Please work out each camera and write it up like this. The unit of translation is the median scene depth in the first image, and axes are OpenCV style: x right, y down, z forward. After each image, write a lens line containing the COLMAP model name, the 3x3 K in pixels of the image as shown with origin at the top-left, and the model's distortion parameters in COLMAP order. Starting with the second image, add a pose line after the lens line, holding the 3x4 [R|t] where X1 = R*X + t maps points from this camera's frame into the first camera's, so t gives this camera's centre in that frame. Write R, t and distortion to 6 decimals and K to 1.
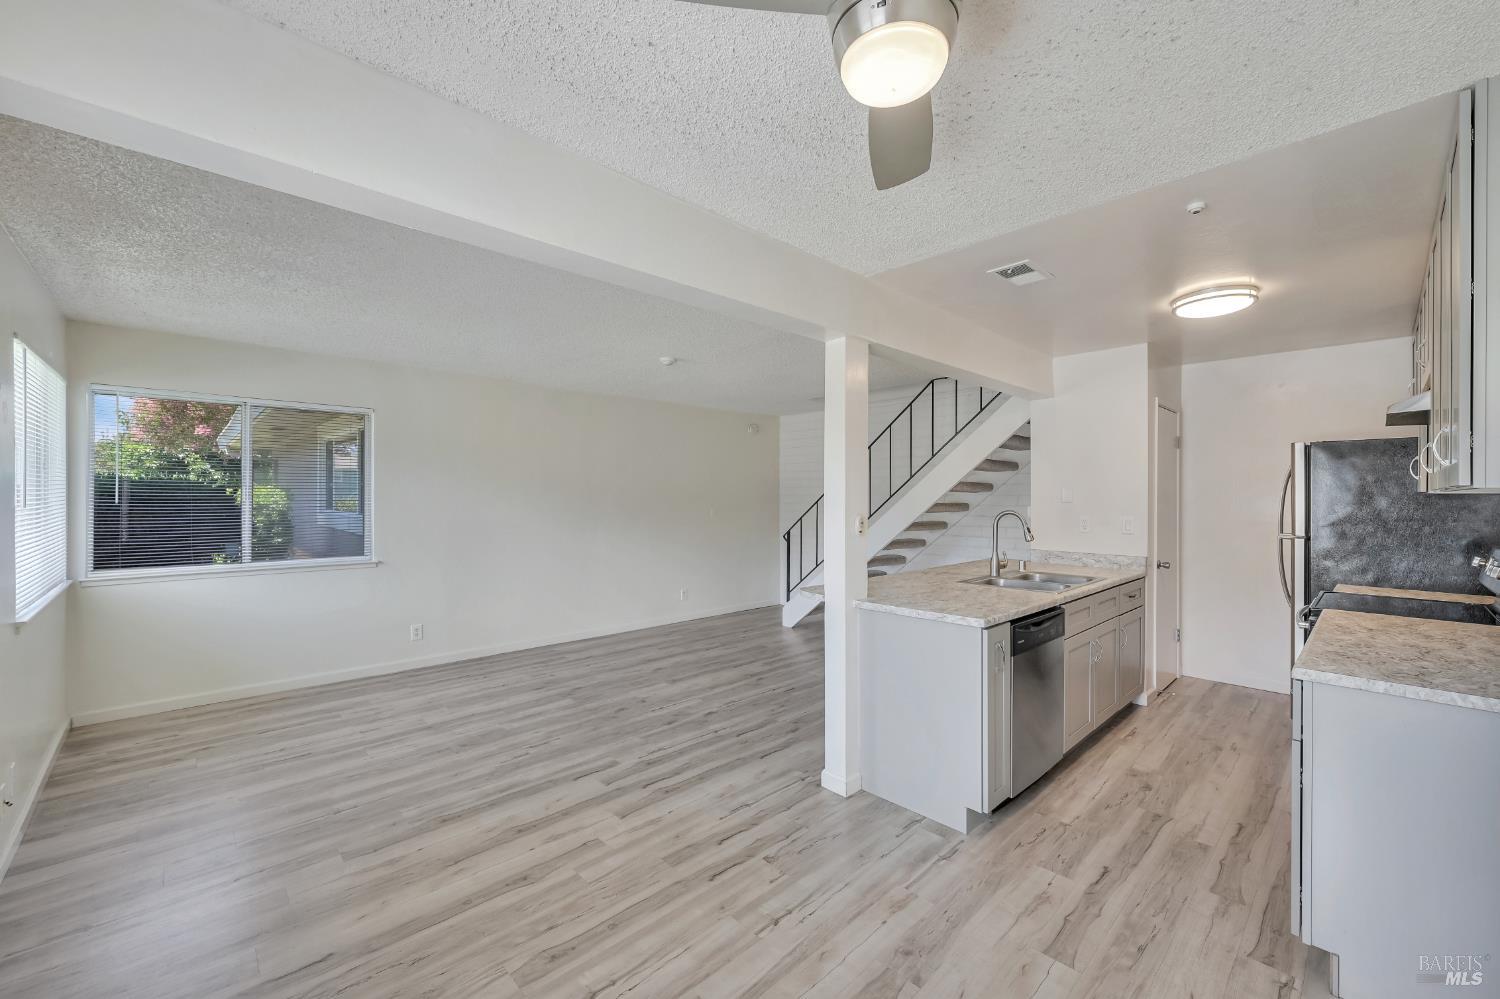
lens RADIAL K [[606.1, 0, 747.9], [0, 606.1, 494.5], [0, 0, 1]] dist [0.001300, 0.000471]
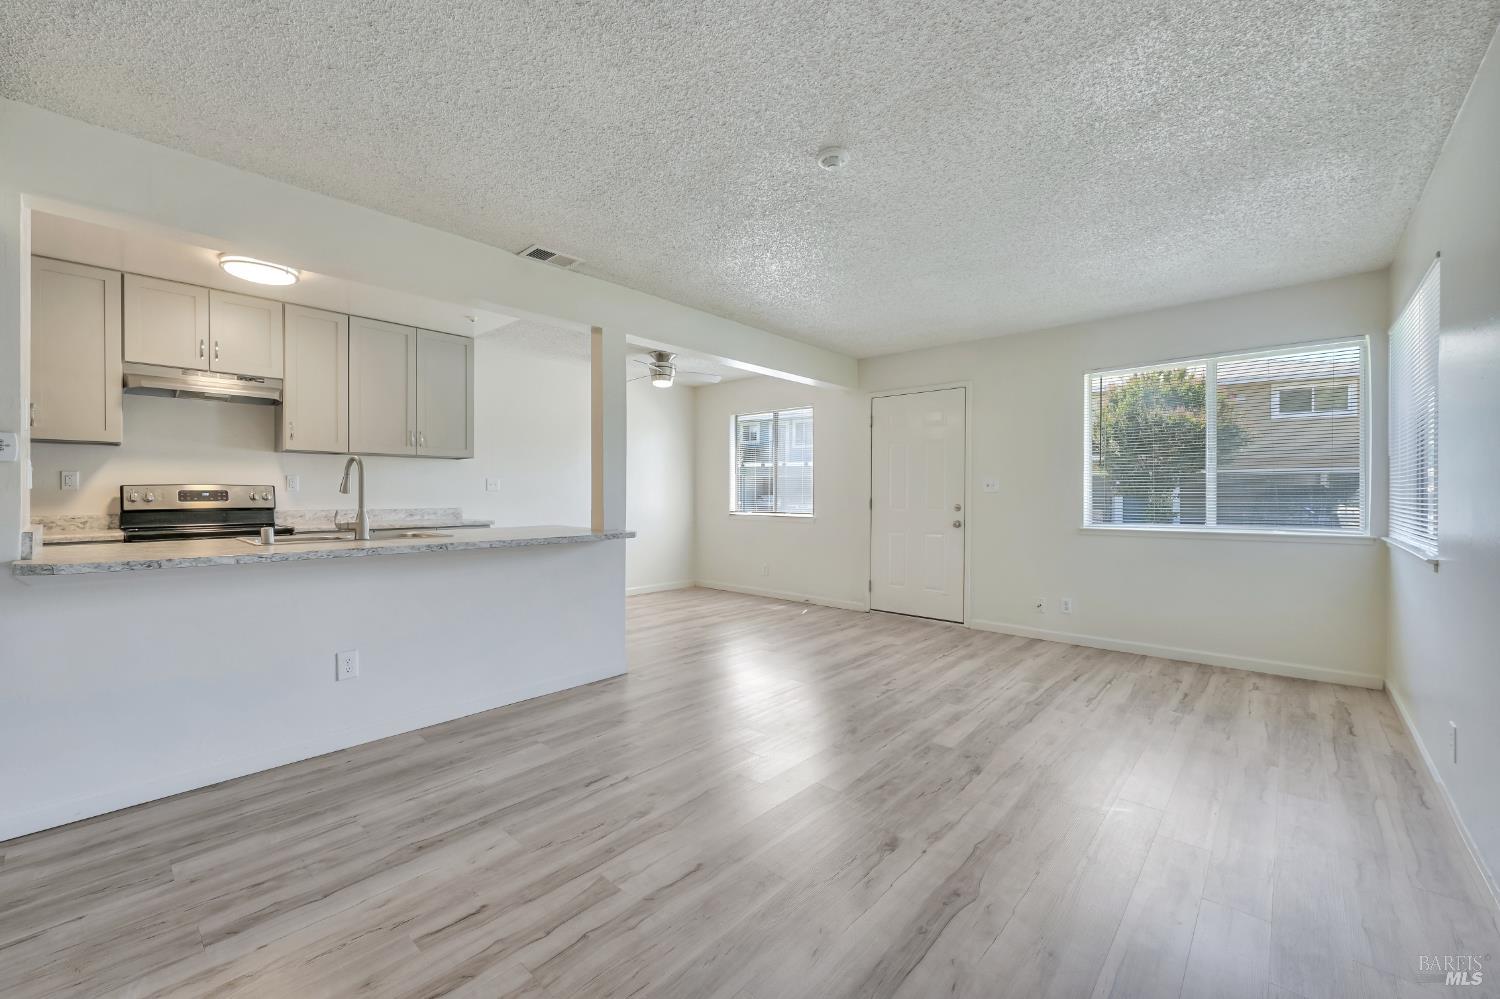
lens RADIAL K [[606.1, 0, 747.9], [0, 606.1, 494.5], [0, 0, 1]] dist [0.001300, 0.000471]
pose [[-0.996936, -0.004613, -0.078090, -0.026543], [-0.004479, 0.999988, -0.001889, 0.075804], [0.078098, -0.001533, -0.996945, 1.814570]]
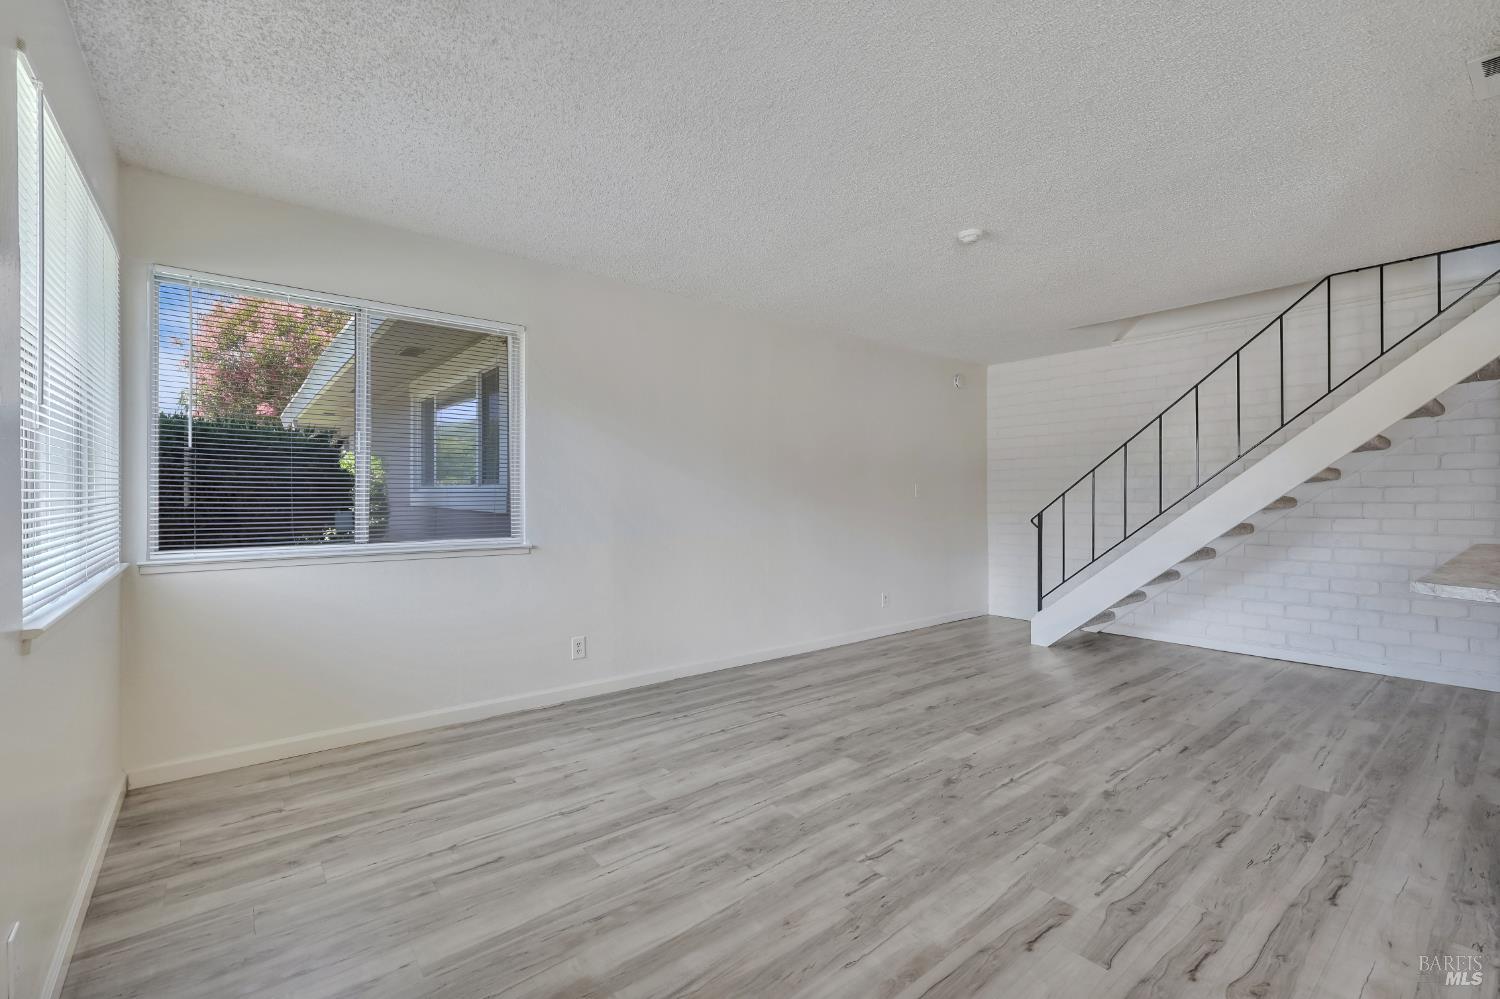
lens RADIAL K [[652.9, 0, 747.5], [0, 652.9, 496.7], [0, 0, 1]] dist [-0.000509, -0.000198]
pose [[0.996859, -0.003162, -0.079129, -0.379968], [0.003211, 0.999995, 0.000485, 0.068514], [0.079127, -0.000737, 0.996864, 0.342269]]
